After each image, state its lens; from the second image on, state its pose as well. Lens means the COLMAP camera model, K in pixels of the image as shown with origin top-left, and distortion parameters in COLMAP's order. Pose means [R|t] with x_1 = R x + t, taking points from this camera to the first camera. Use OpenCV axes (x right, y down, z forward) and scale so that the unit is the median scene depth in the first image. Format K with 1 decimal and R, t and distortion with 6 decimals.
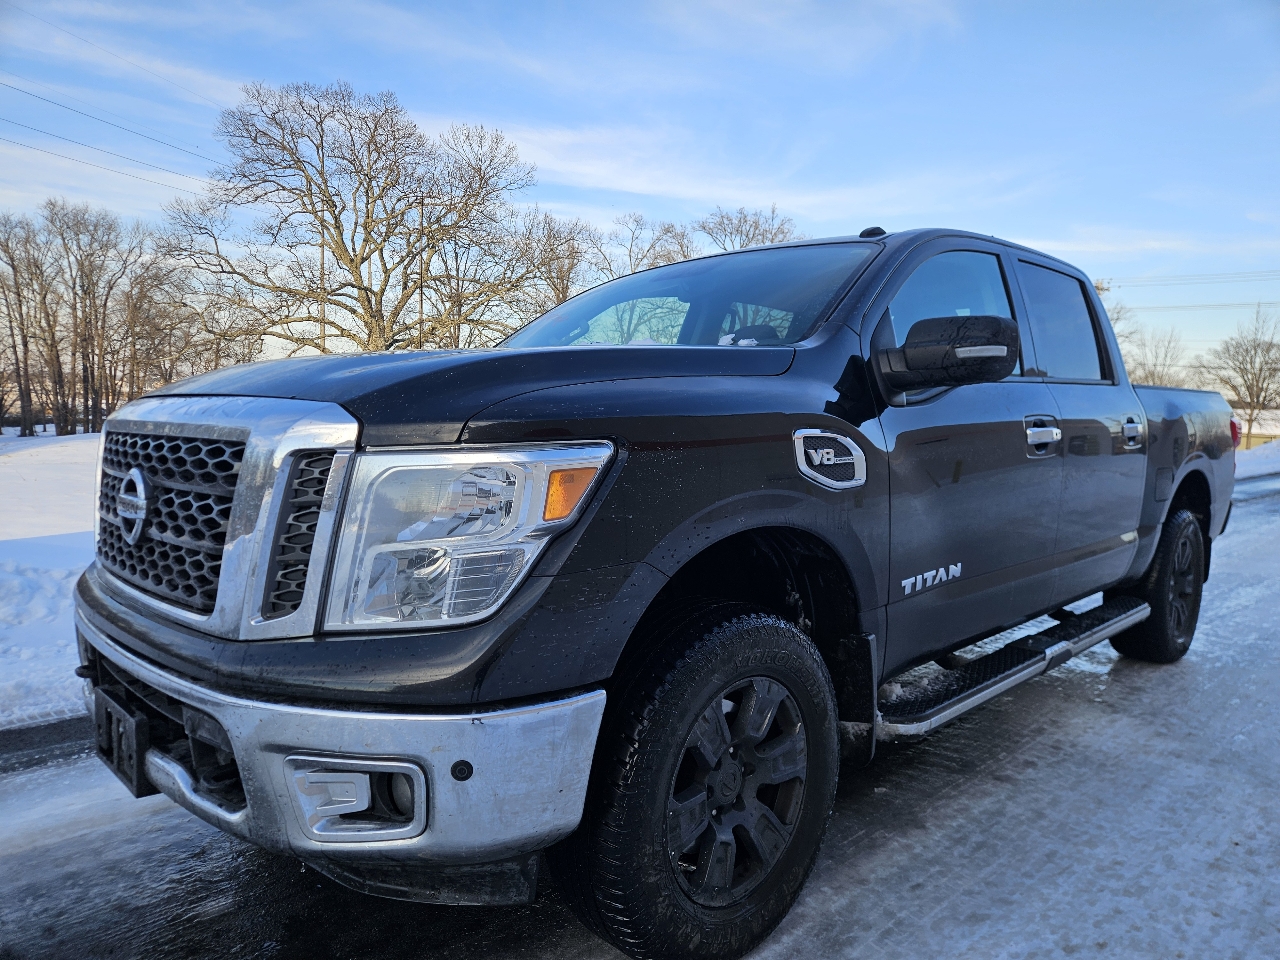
lens RADIAL K [[847.9, 0, 636.8], [0, 847.9, 485.5], [0, 0, 1]] dist [0.066052, -0.052636]
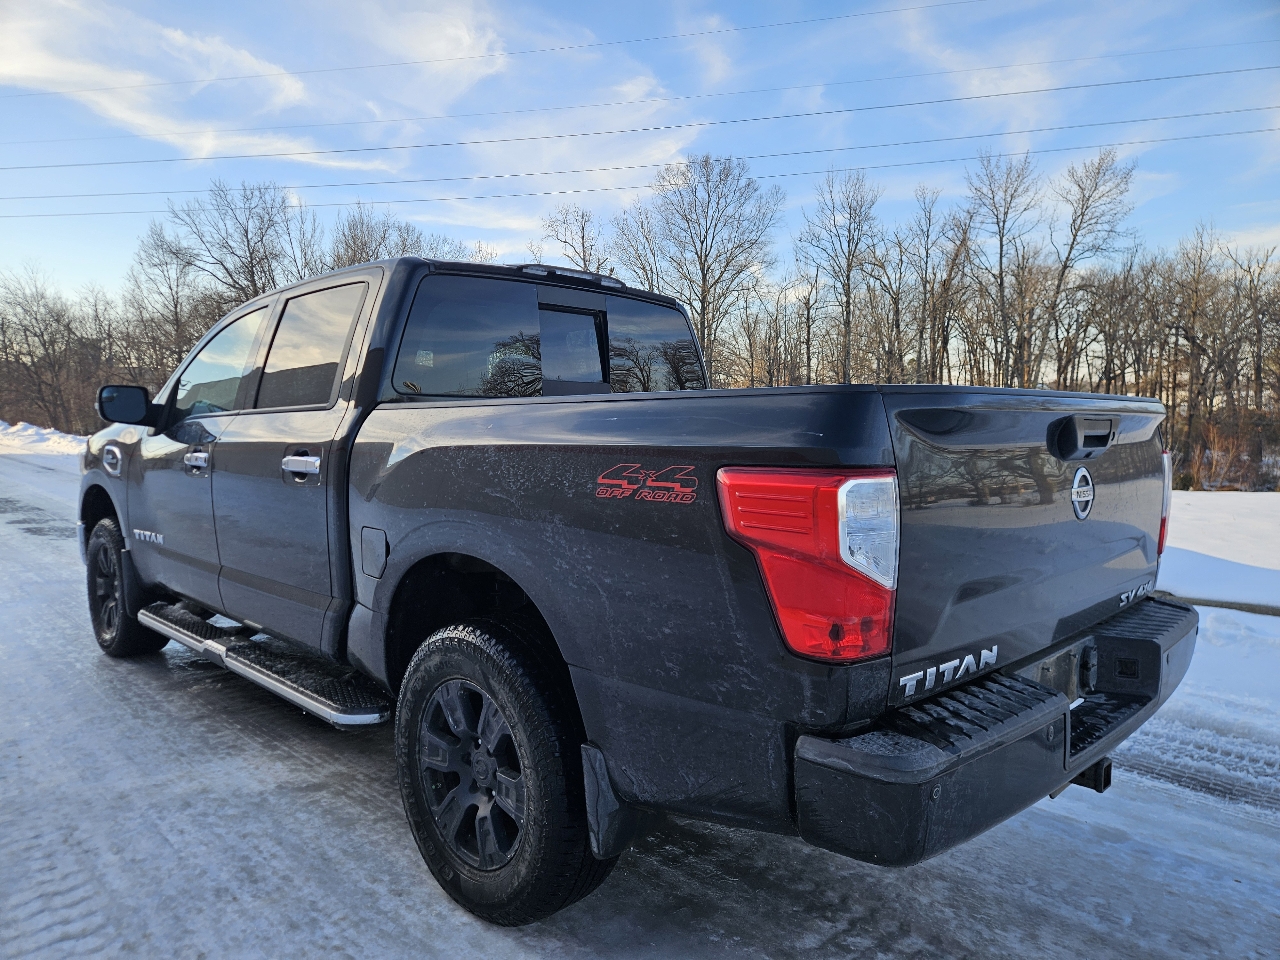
lens RADIAL K [[839.2, 0, 620.0], [0, 839.2, 489.9], [0, 0, 1]] dist [0.077815, -0.060140]
pose [[-0.005599, 0.061744, -0.998076, 1.377656], [-0.083757, 0.994556, 0.061996, -0.114260], [0.996470, 0.083943, -0.000397, 1.304903]]
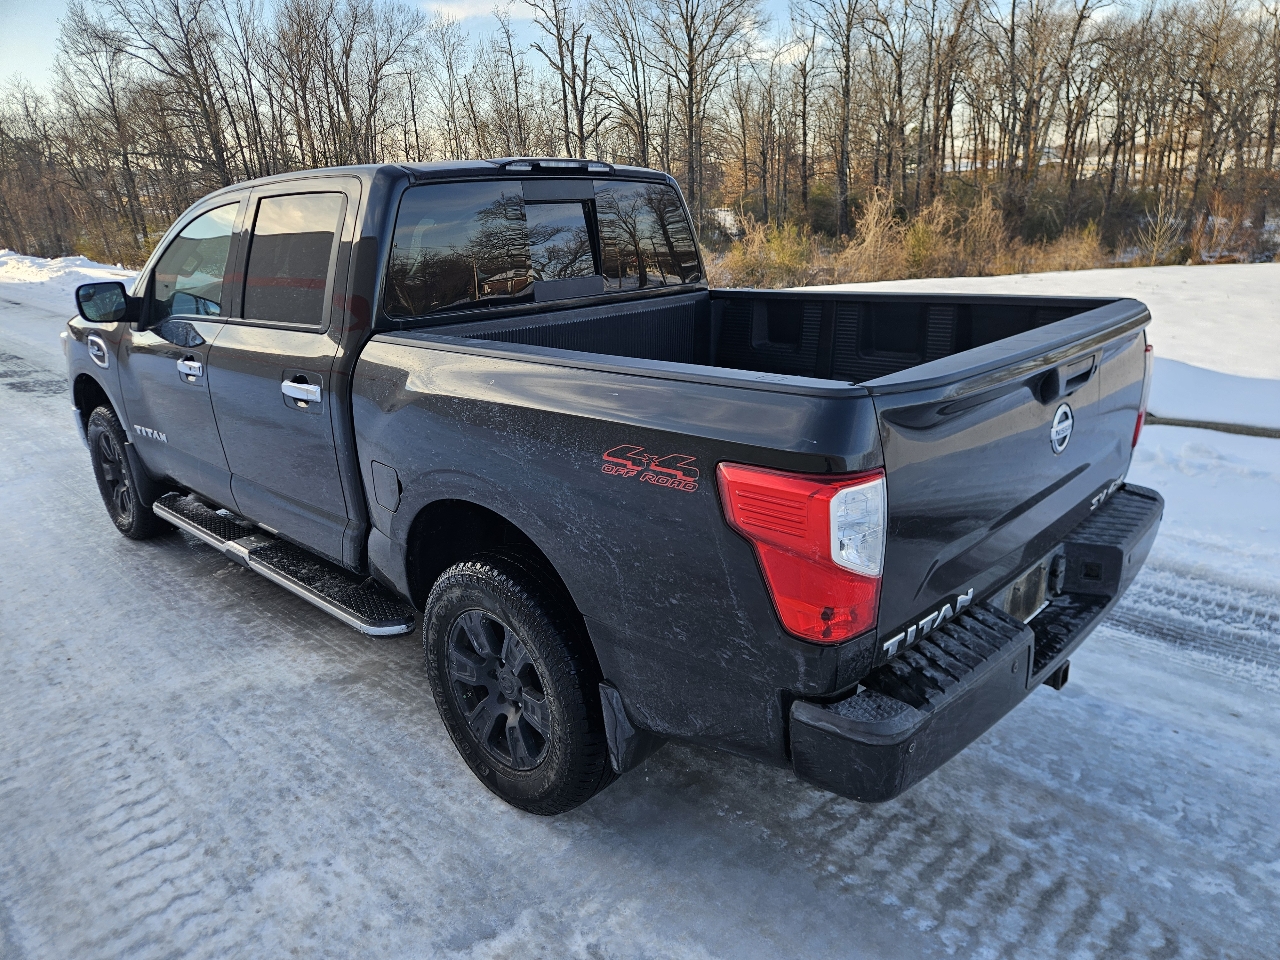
lens RADIAL K [[844.5, 0, 633.1], [0, 844.5, 475.1], [0, 0, 1]] dist [0.074180, -0.059407]
pose [[0.024065, 0.278885, -0.960023, 1.386423], [-0.042814, 0.959707, 0.277720, -0.224872], [0.998793, 0.034419, 0.035035, 1.292375]]
